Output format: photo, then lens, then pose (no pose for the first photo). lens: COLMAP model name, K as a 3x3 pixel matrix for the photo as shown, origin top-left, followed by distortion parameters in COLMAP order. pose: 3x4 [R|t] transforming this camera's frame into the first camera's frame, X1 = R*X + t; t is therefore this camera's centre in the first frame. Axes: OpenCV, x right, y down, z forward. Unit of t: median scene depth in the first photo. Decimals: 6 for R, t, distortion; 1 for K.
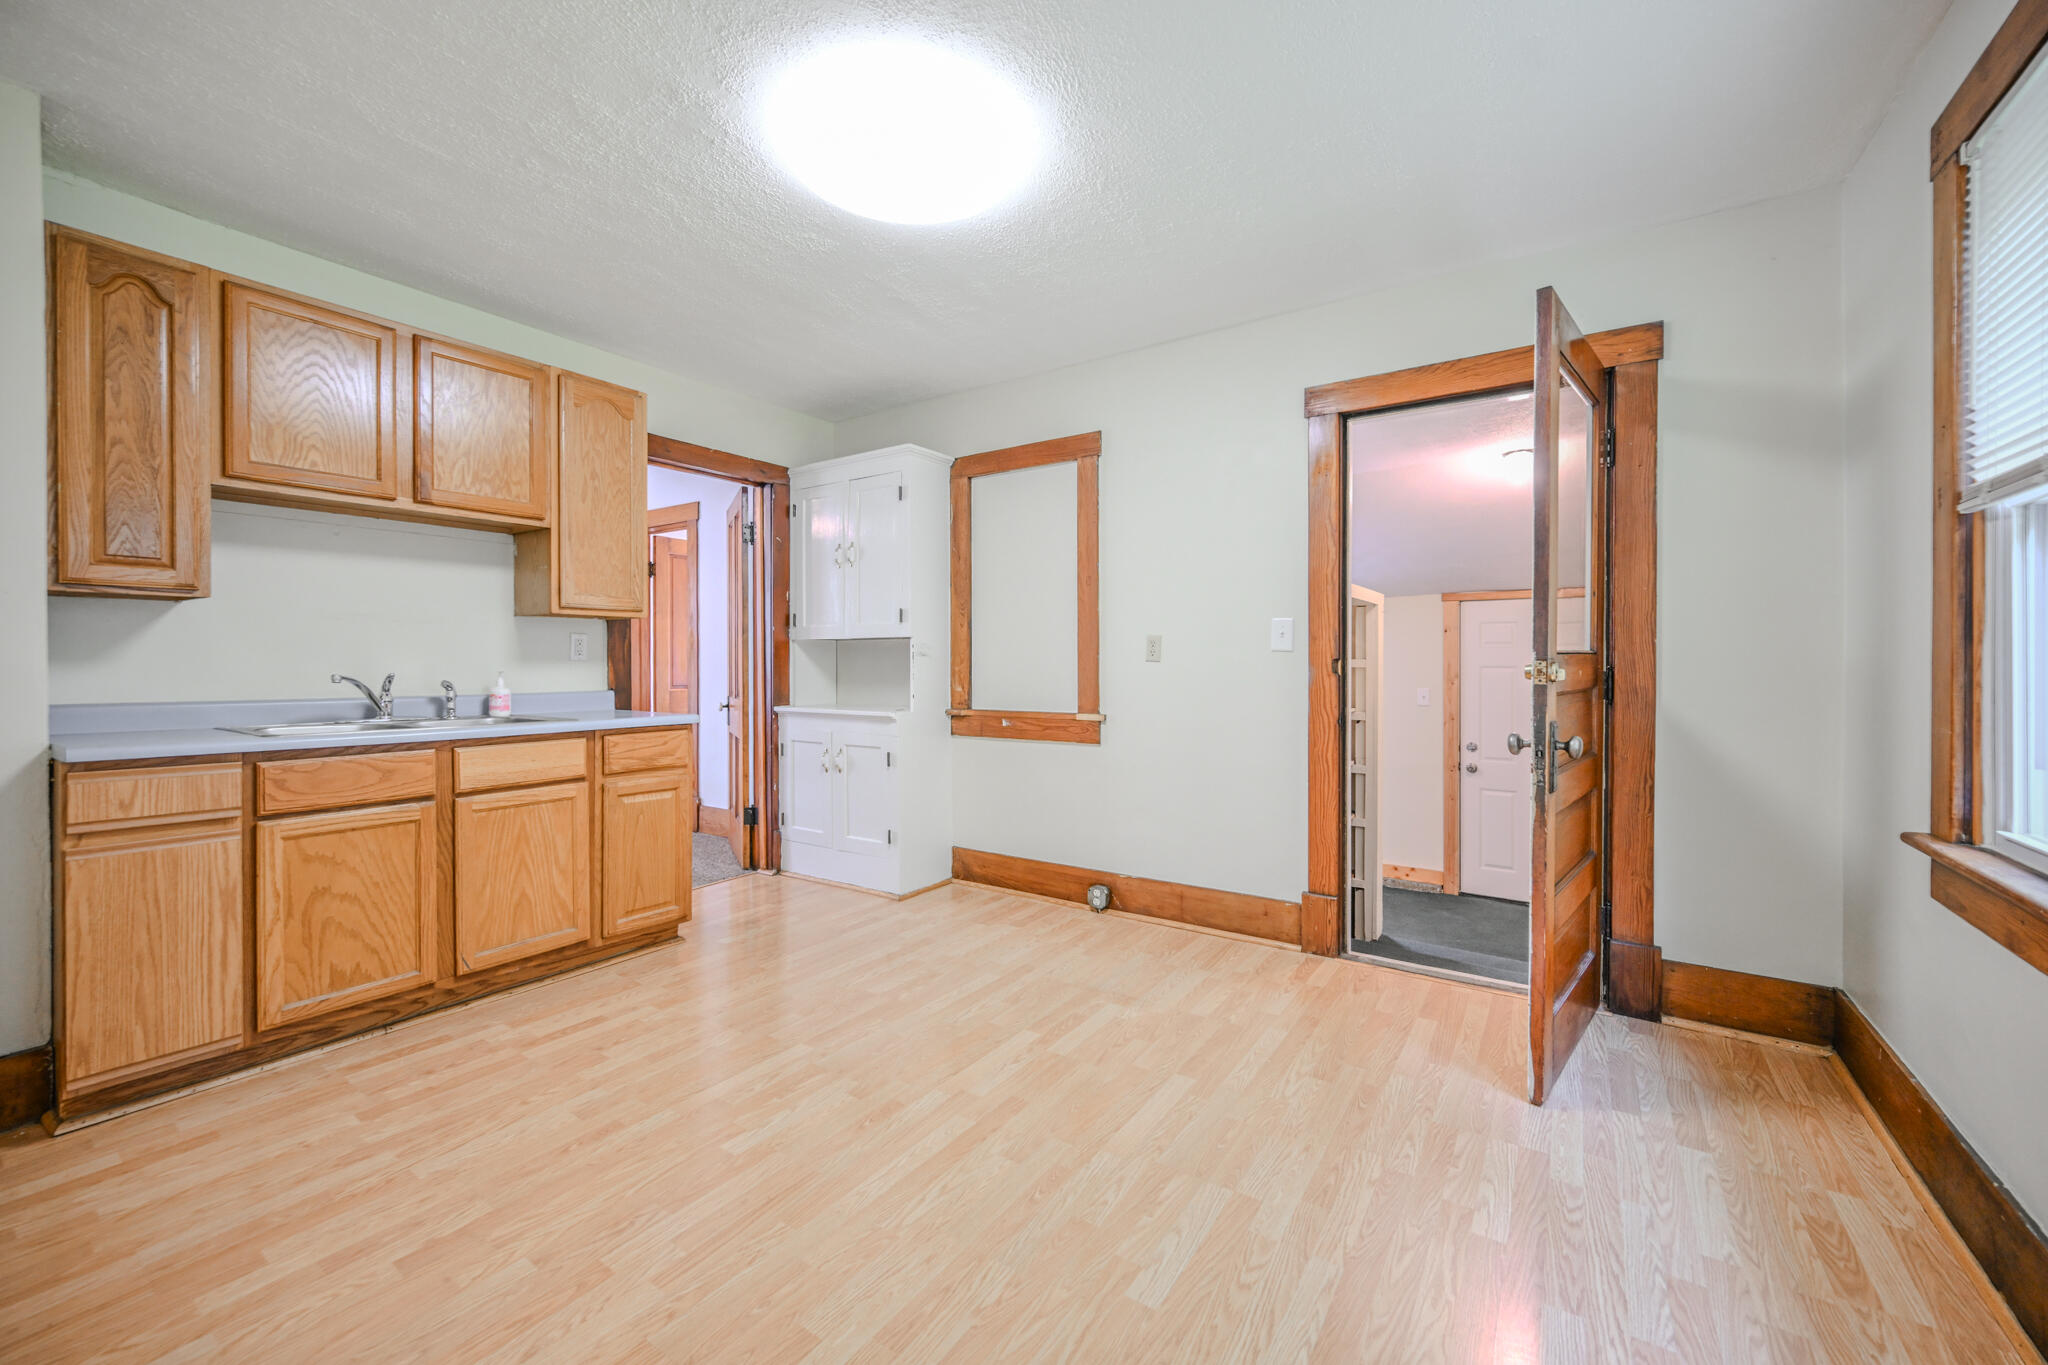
lens RADIAL K [[799.3, 0, 1020.2], [0, 799.3, 666.8], [0, 0, 1]] dist [-0.004109, 0.001165]
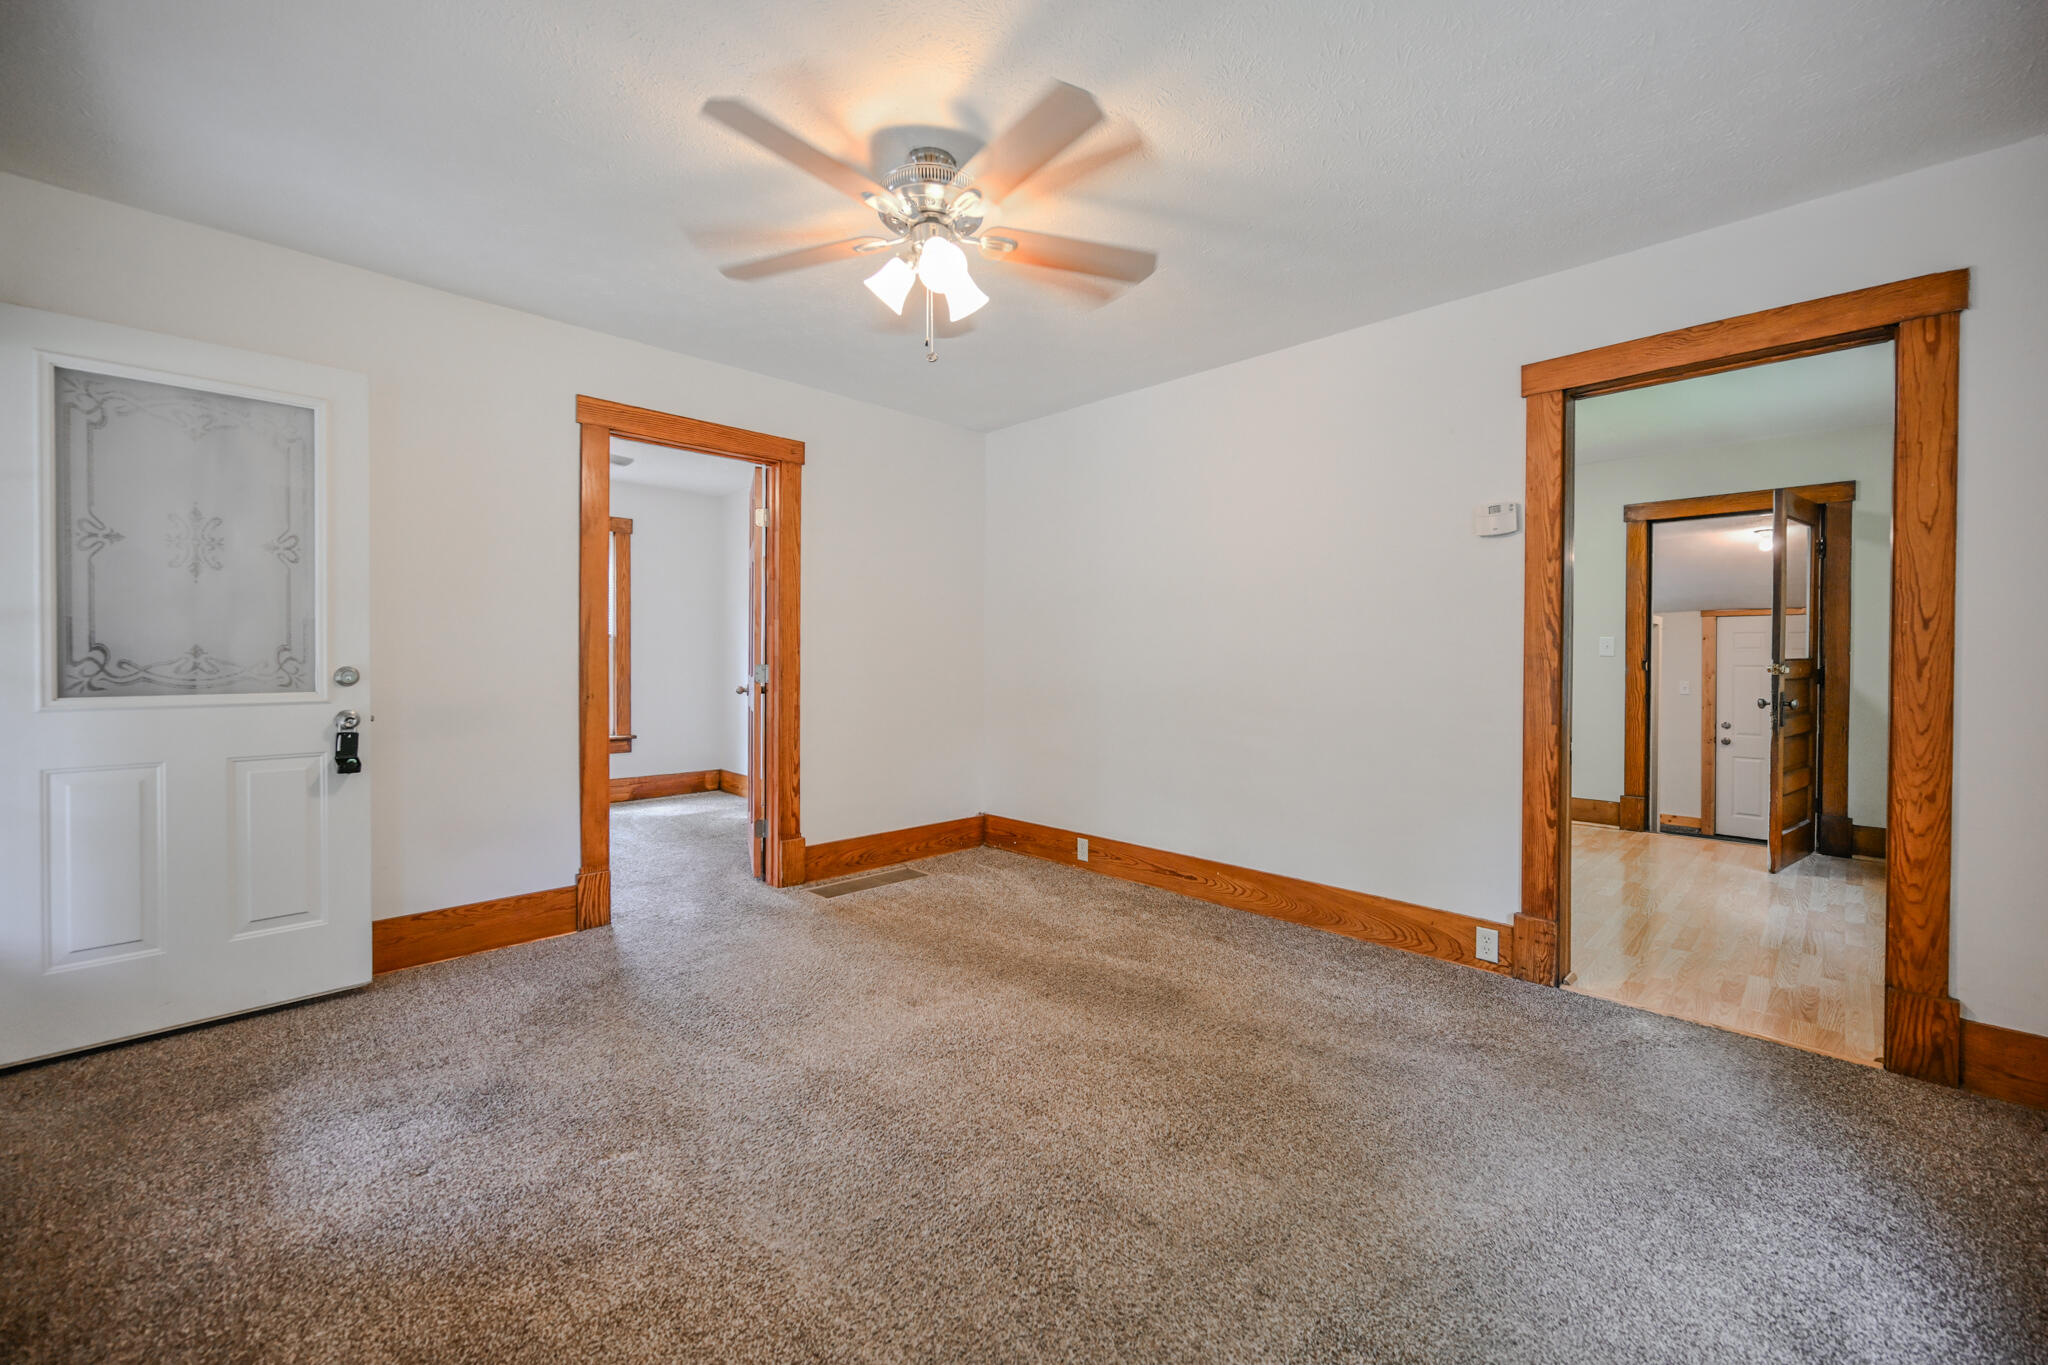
lens RADIAL K [[799.3, 0, 1032.2], [0, 799.3, 662.9], [0, 0, 1]] dist [-0.004109, 0.001165]
pose [[0.982205, 0.004334, -0.187761, -0.589815], [-0.004102, 0.999990, 0.001623, -0.003203], [0.187766, -0.000824, 0.982213, -0.961725]]
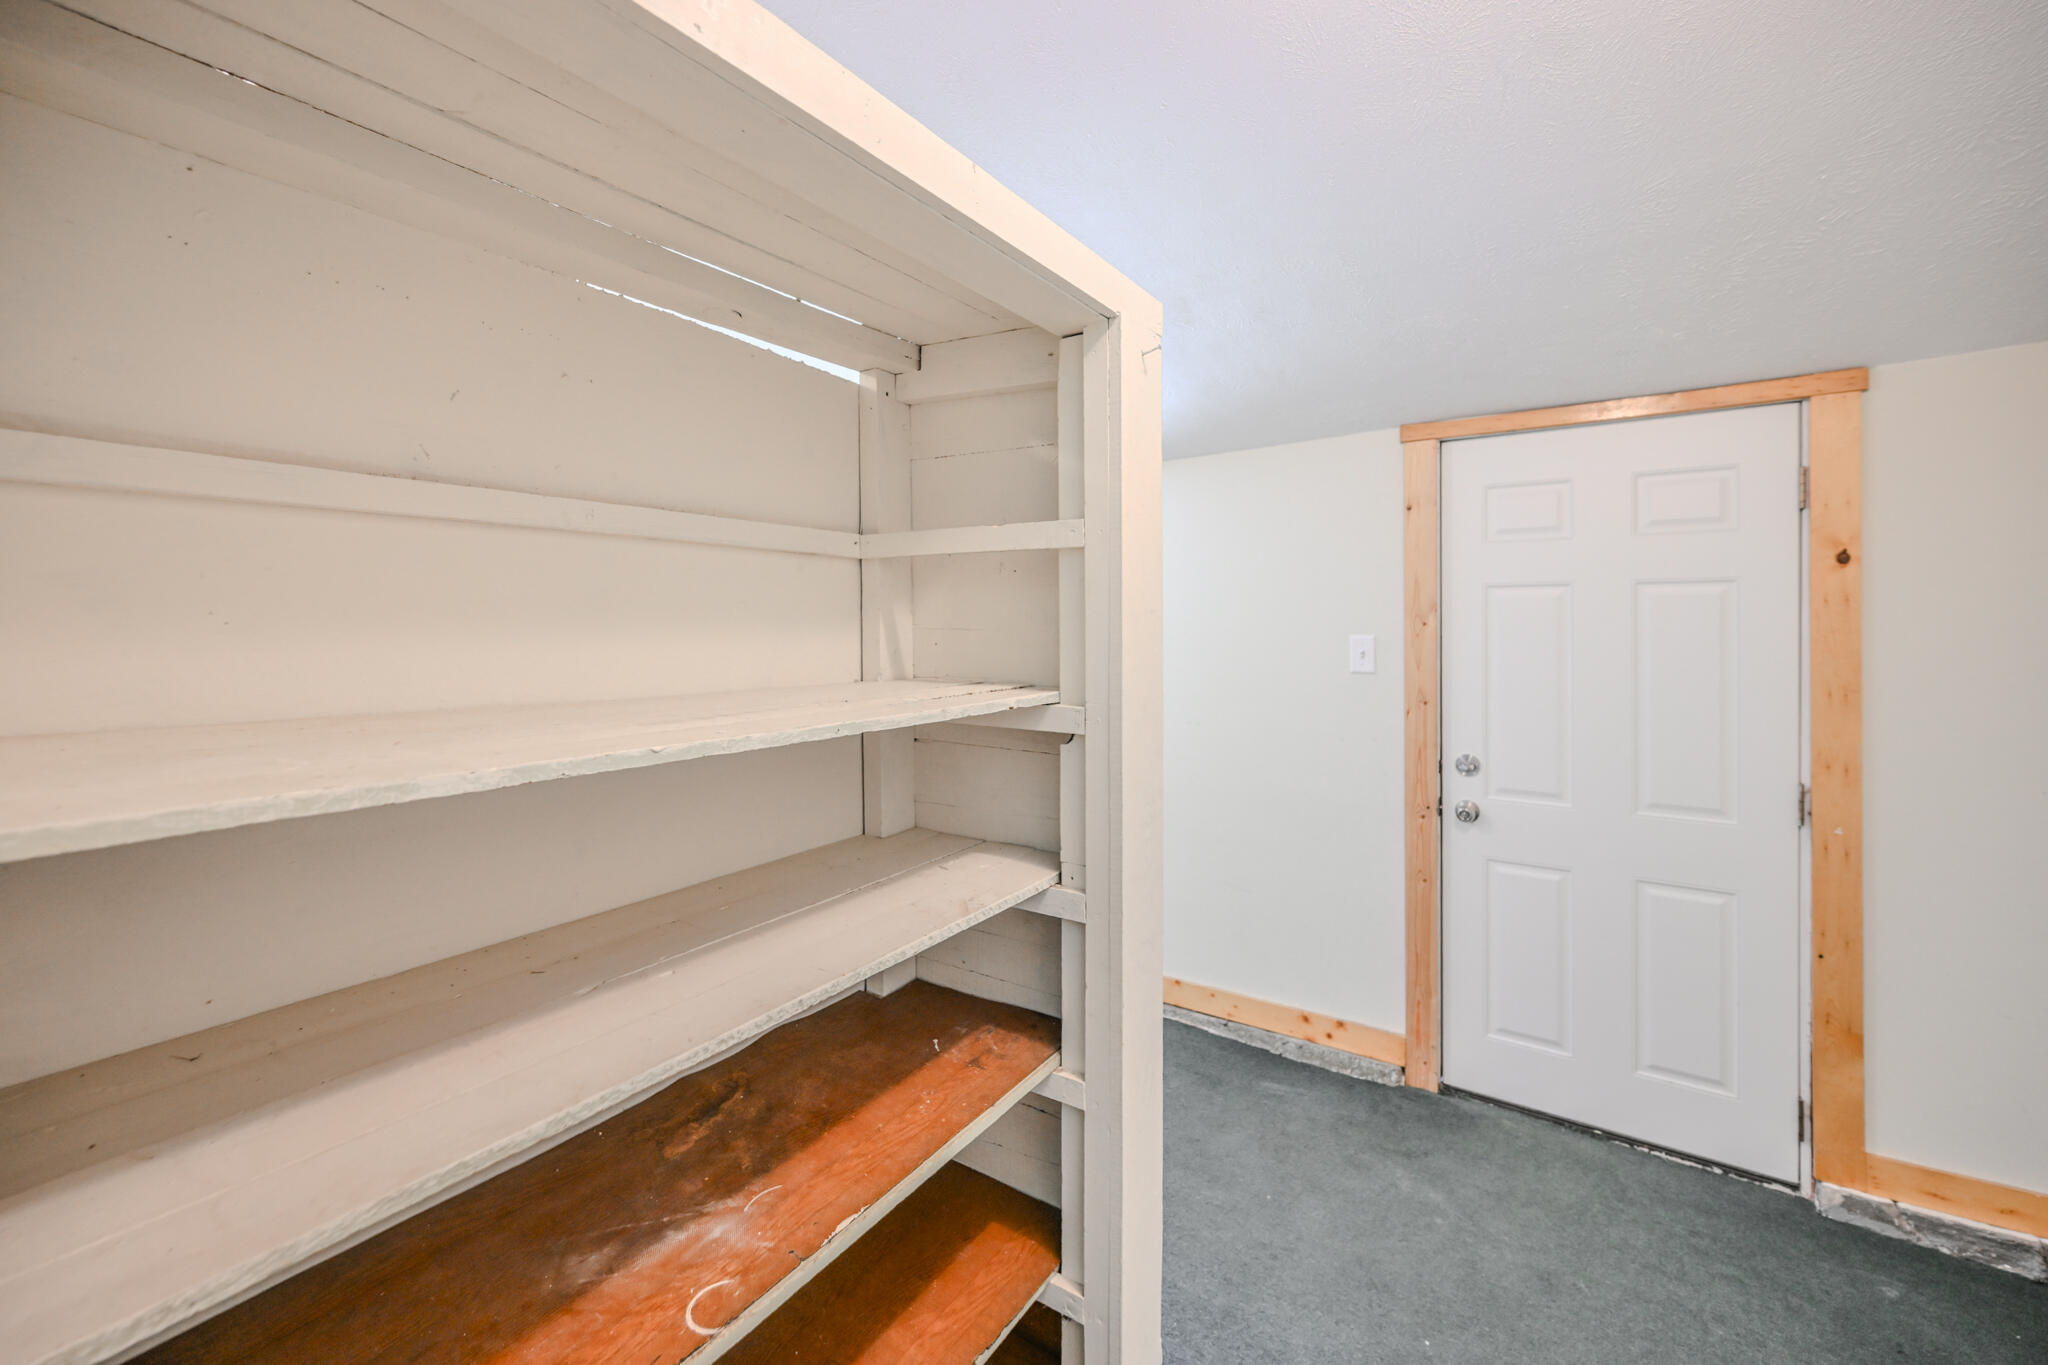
lens RADIAL K [[799.3, 0, 1007.3], [0, 799.3, 629.3], [0, 0, 1]] dist [-0.004109, 0.001165]
pose [[0.999929, -0.002869, -0.011599, 0.561322], [0.002887, 0.999995, 0.001545, 0.040290], [0.011594, -0.001578, 0.999932, 0.985548]]
